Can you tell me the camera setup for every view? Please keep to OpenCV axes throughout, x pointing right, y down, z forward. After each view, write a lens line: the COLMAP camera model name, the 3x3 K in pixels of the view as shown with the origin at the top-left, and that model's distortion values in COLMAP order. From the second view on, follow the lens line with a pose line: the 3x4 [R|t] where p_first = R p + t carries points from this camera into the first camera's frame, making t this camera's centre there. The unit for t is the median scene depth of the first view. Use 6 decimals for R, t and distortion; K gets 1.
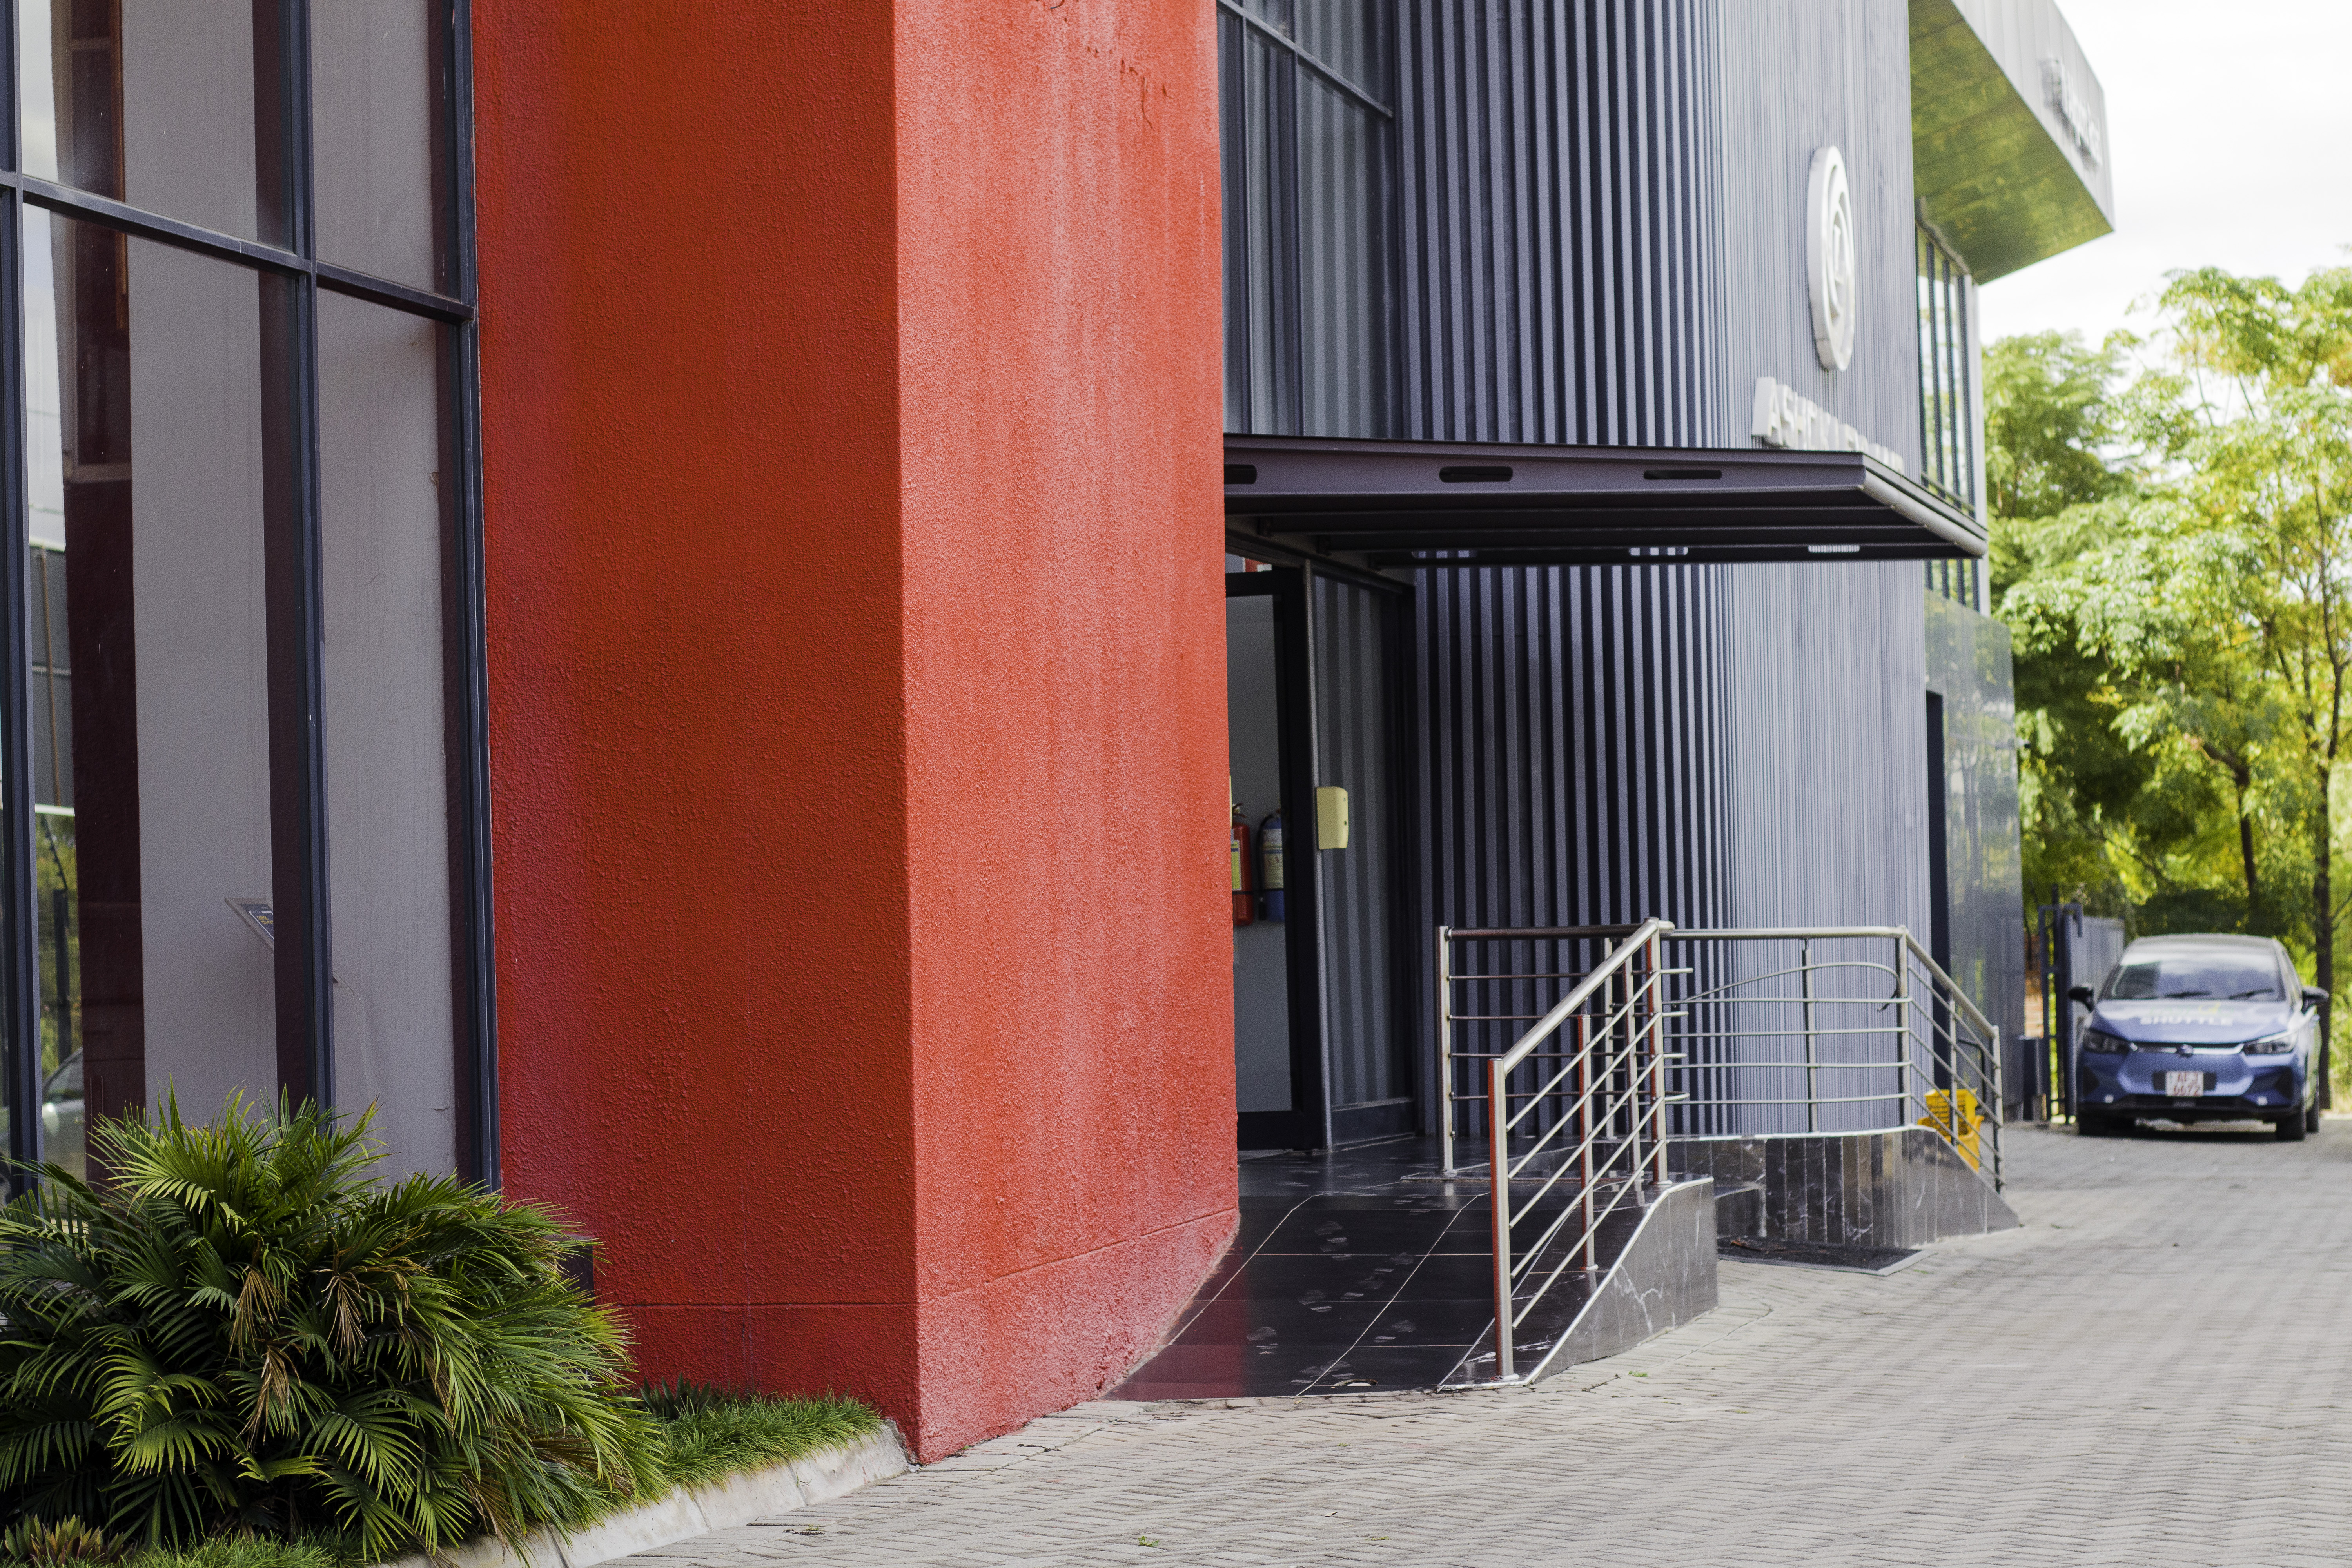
lens RADIAL K [[5454.8, 0, 1176.0], [0, 5454.8, 784.0], [0, 0, 1]] dist [-0.090768, -0.054642]
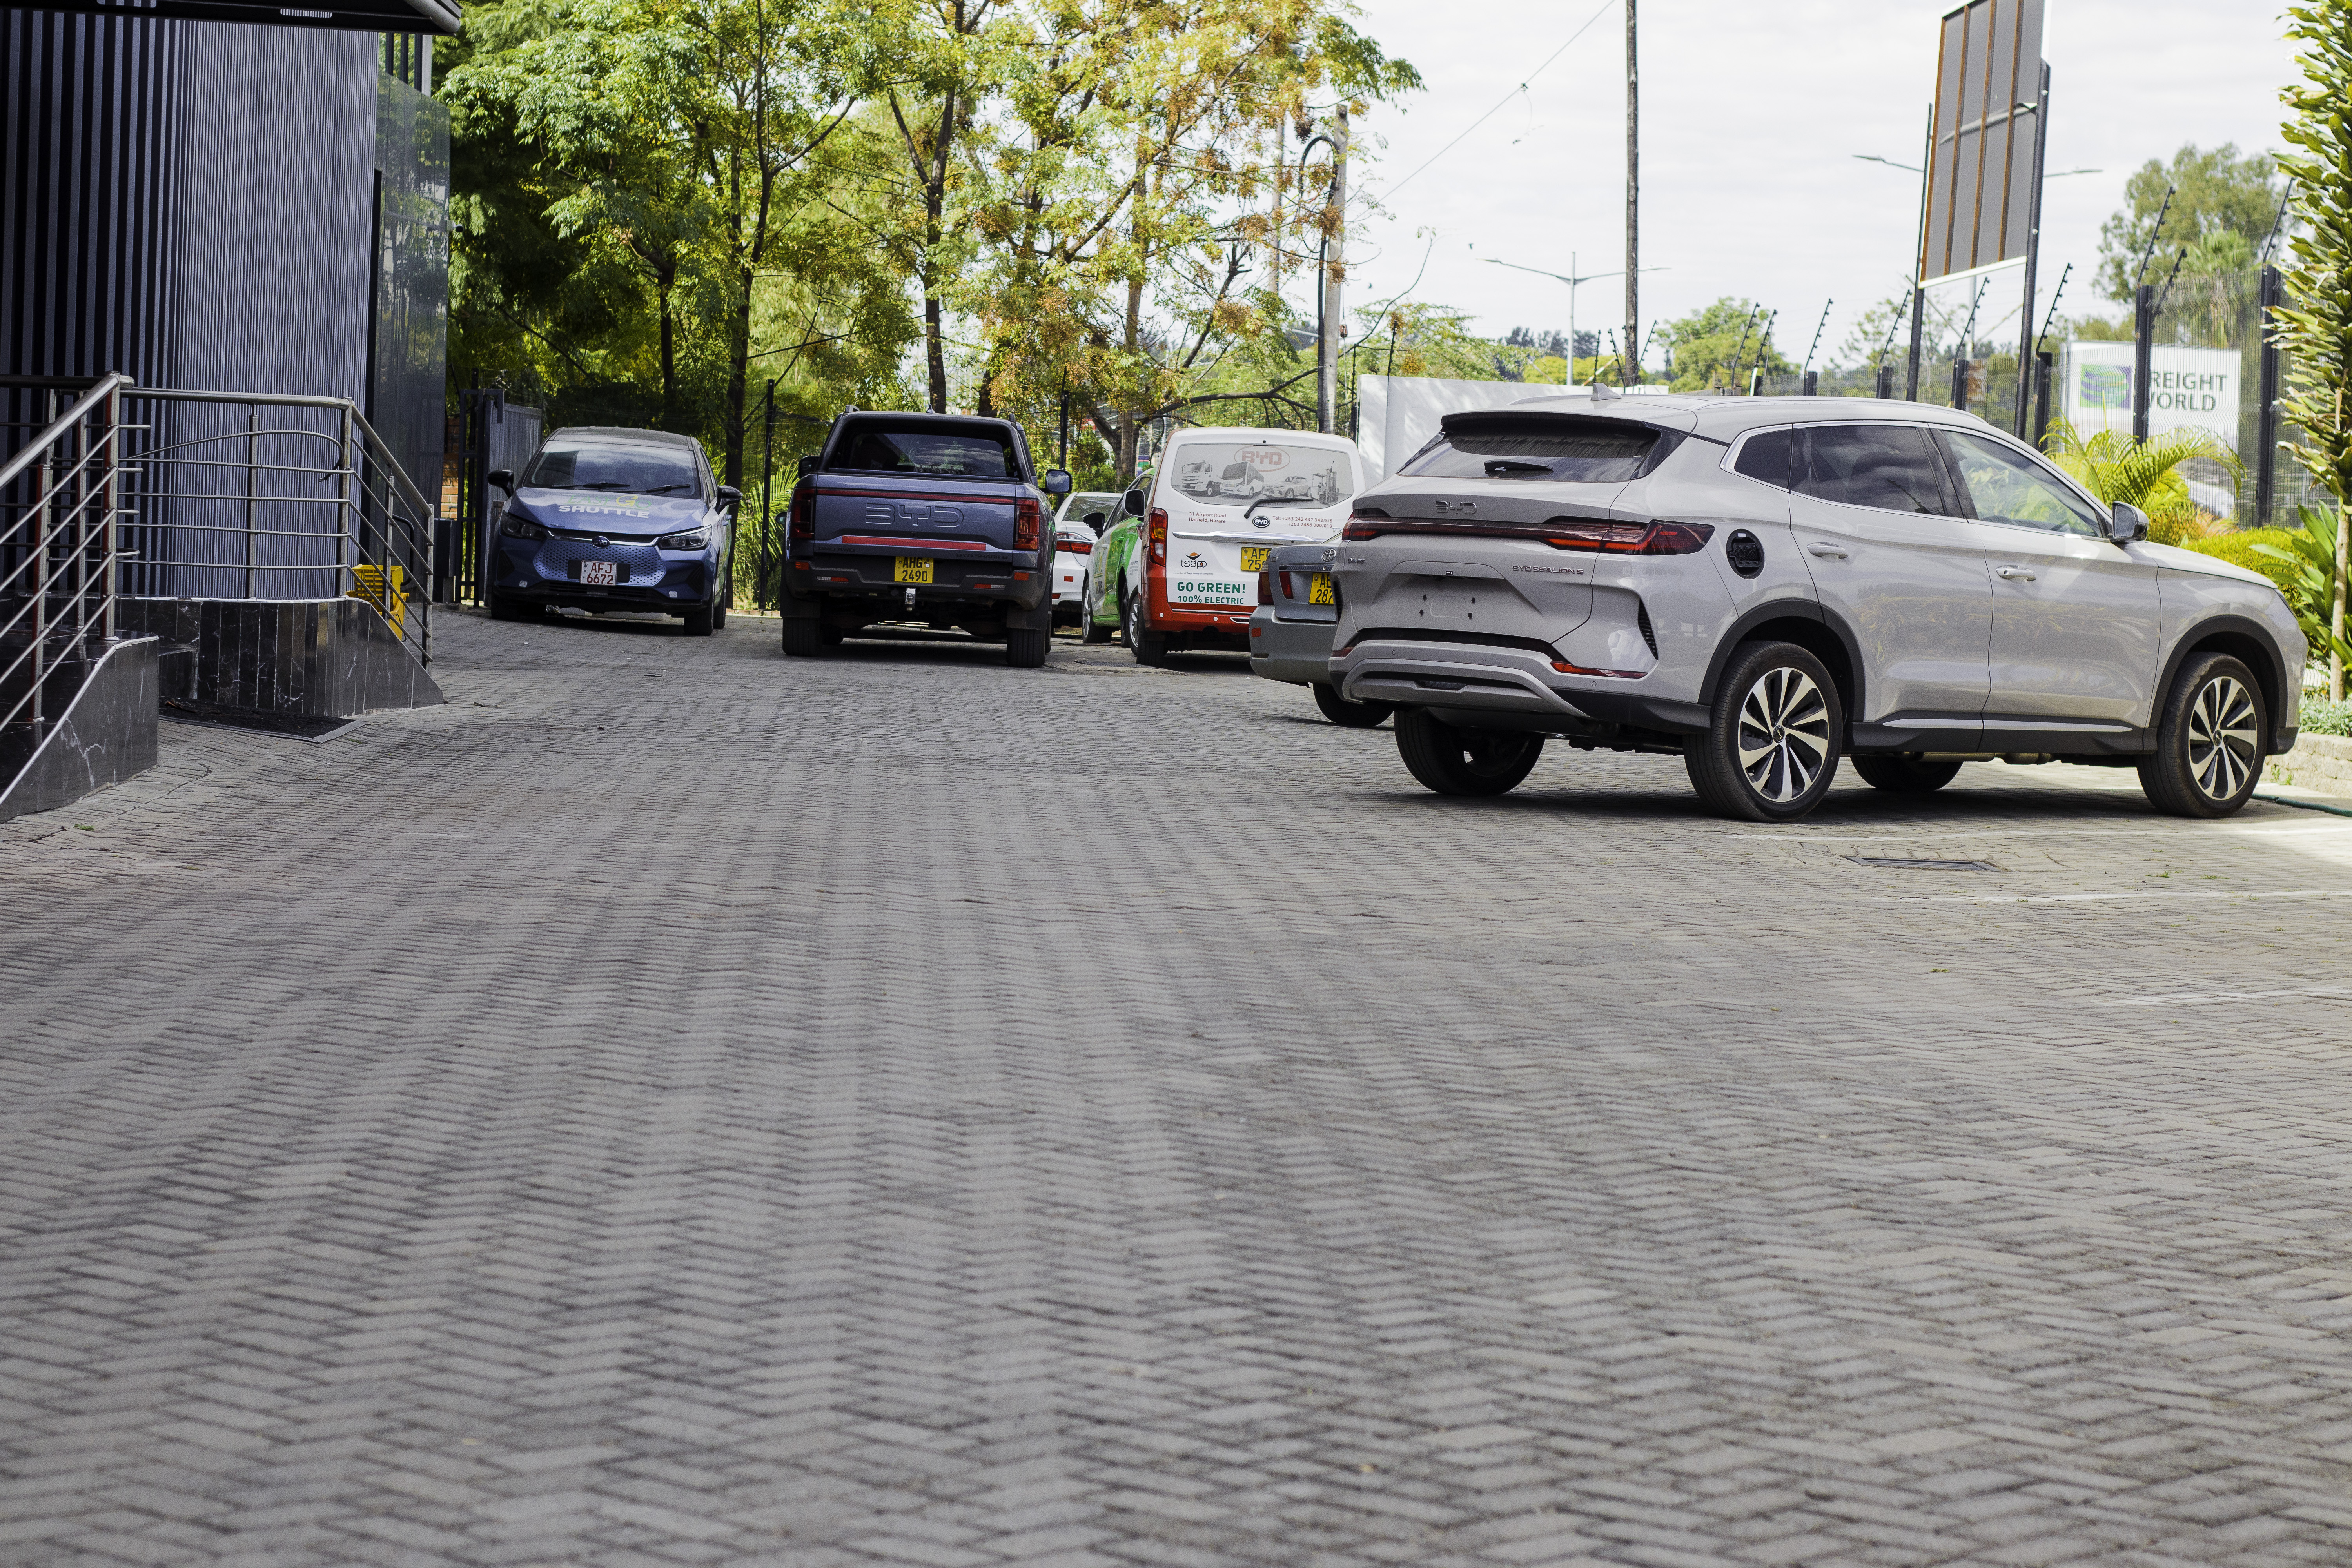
lens RADIAL K [[5454.8, 0, 1176.0], [0, 5454.8, 784.0], [0, 0, 1]] dist [-0.090768, -0.054642]
pose [[0.953945, 0.043806, 0.296766, -0.014947], [-0.071495, 0.993974, 0.083097, 0.002677], [-0.291338, -0.100487, 0.951328, -0.002394]]
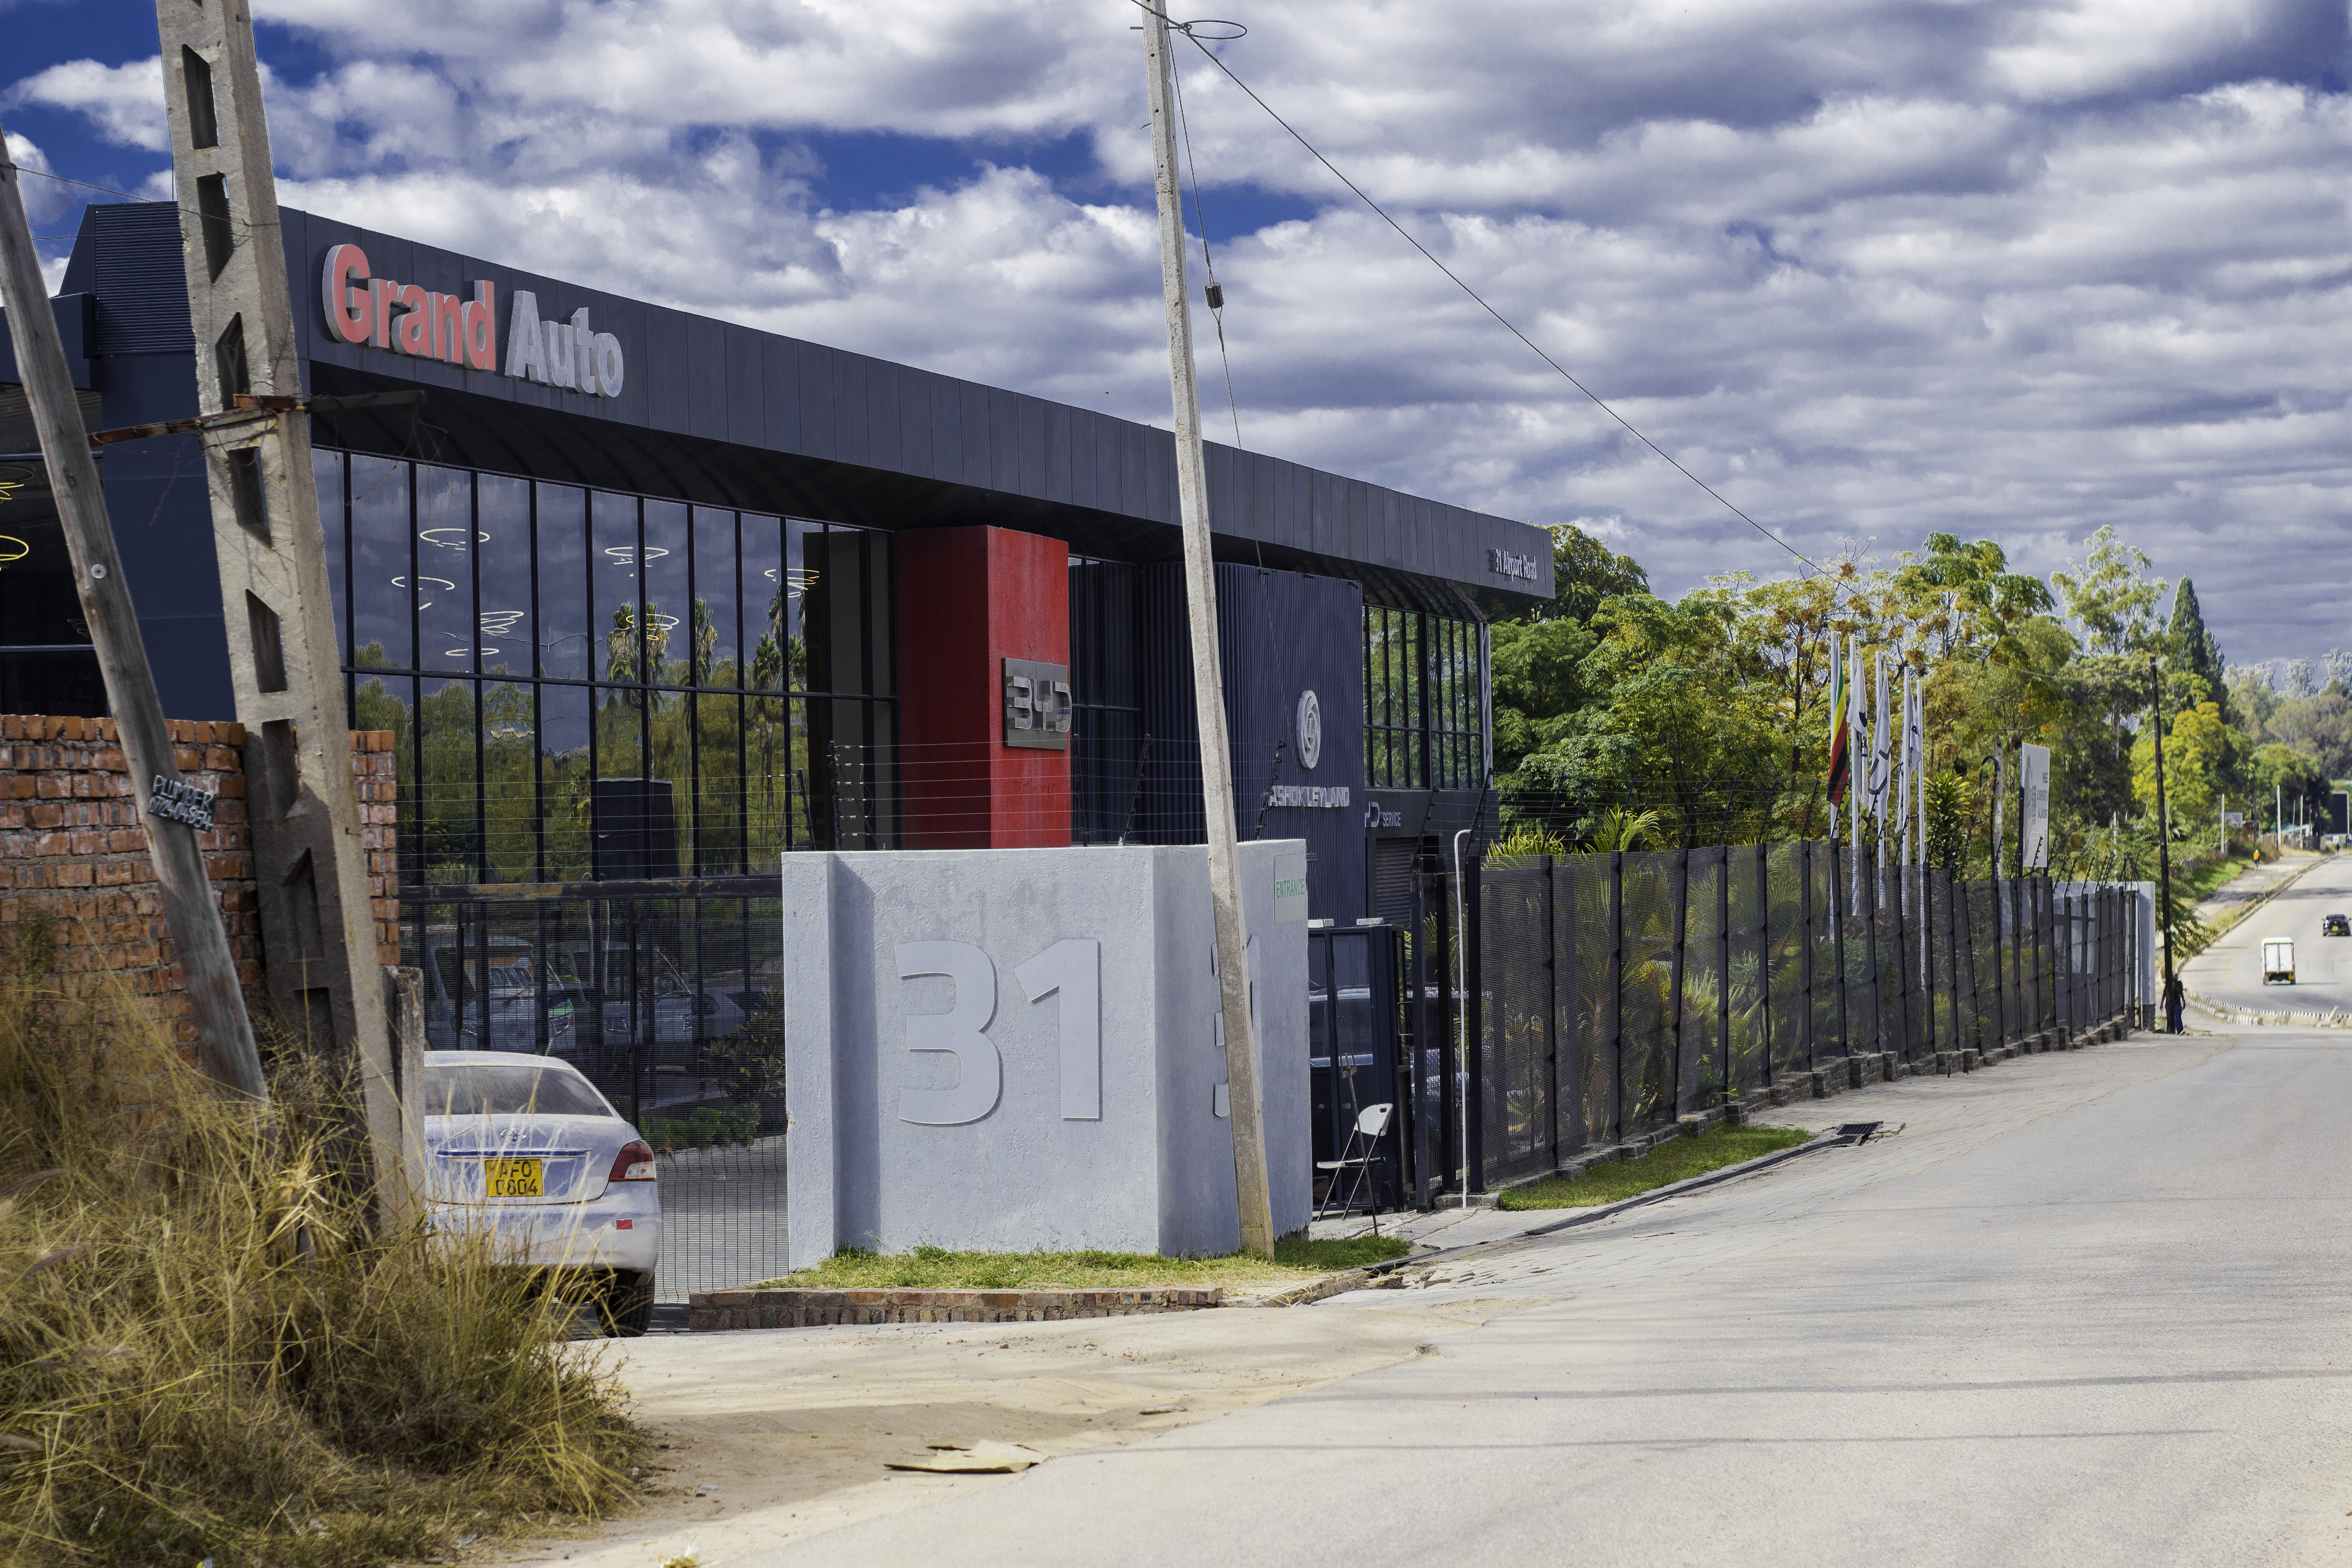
lens RADIAL K [[5454.8, 0, 1176.0], [0, 5454.8, 784.0], [0, 0, 1]] dist [-0.090768, -0.054642]
pose [[0.999768, 0.017850, 0.012066, 0.005186], [-0.017969, 0.999790, 0.009819, -0.063339], [-0.011888, -0.010033, 0.999879, -1.429882]]
